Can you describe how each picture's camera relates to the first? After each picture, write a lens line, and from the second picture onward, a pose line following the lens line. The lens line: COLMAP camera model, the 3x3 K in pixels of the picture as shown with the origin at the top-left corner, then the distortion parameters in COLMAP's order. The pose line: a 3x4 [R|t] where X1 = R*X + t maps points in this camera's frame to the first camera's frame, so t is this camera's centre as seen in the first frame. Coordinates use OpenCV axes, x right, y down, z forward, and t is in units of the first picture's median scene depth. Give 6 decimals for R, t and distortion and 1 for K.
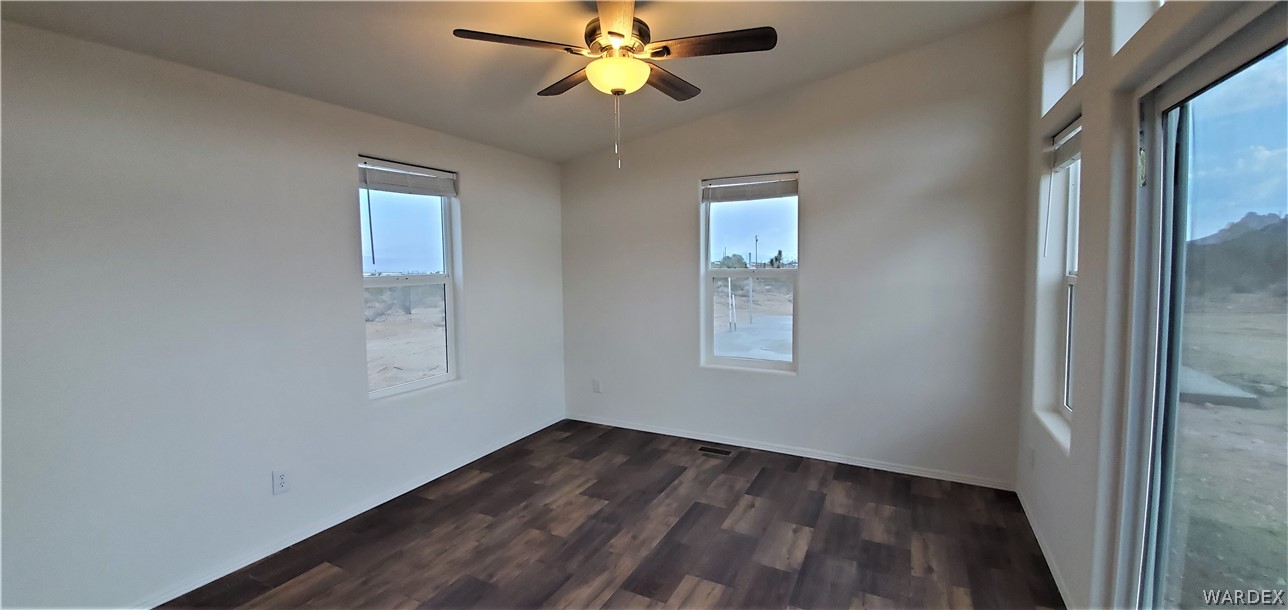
lens RADIAL K [[514.6, 0, 639.7], [0, 514.6, 298.0], [0, 0, 1]] dist [0.007553, -0.010633]
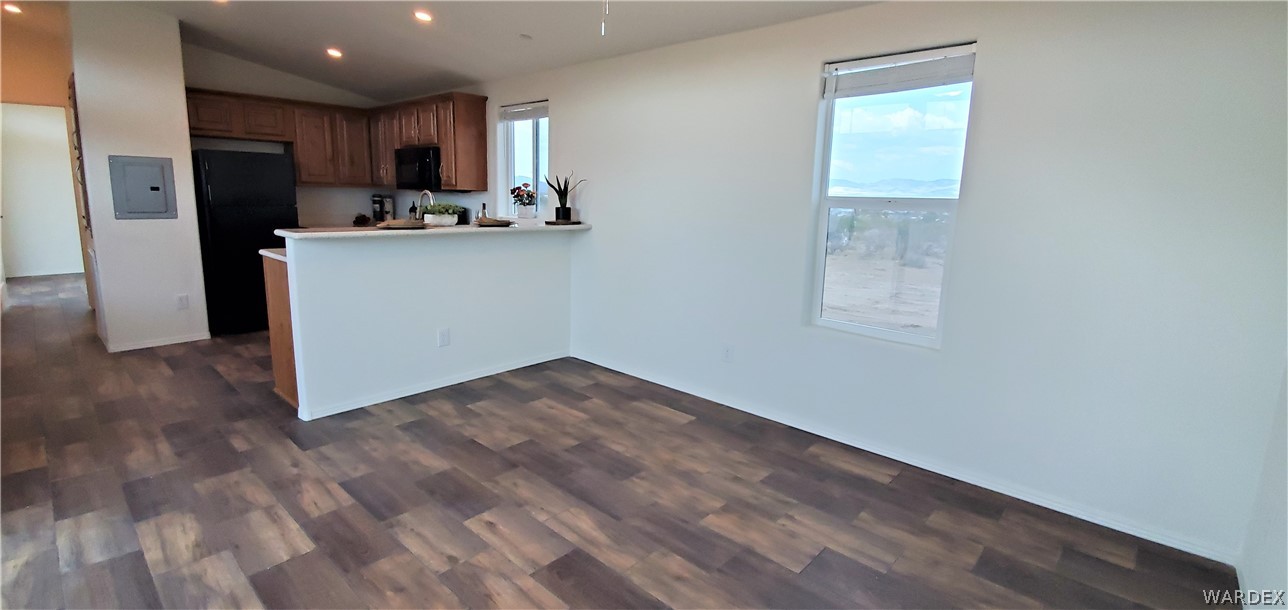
lens RADIAL K [[570.0, 0, 644.5], [0, 570.0, 292.0], [0, 0, 1]] dist [0.004615, -0.008639]
pose [[-0.256119, 0.167274, -0.952062, 0.574818], [-0.094438, 0.975872, 0.196863, -0.042106], [0.962021, 0.140331, -0.234143, 0.945474]]
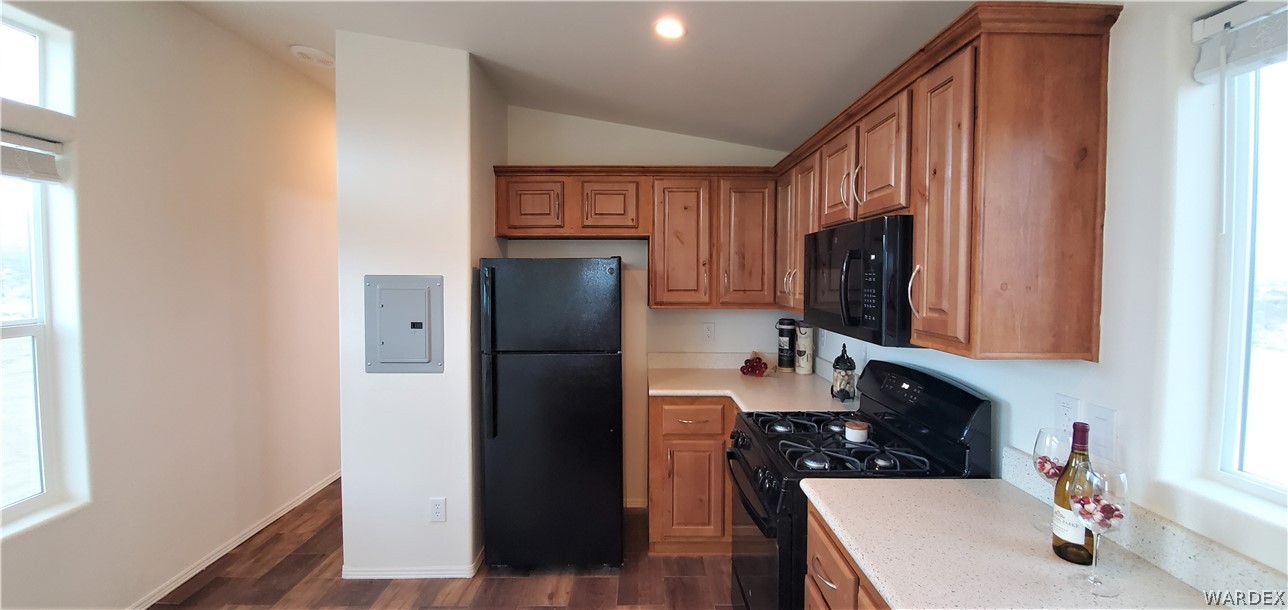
lens RADIAL K [[514.6, 0, 642.3], [0, 514.6, 293.0], [0, 0, 1]] dist [0.007553, -0.010633]
pose [[-0.880246, 0.025305, -0.473843, -0.501690], [-0.029479, 0.993732, 0.107831, -0.043989], [0.473602, 0.108886, -0.873982, 0.211084]]
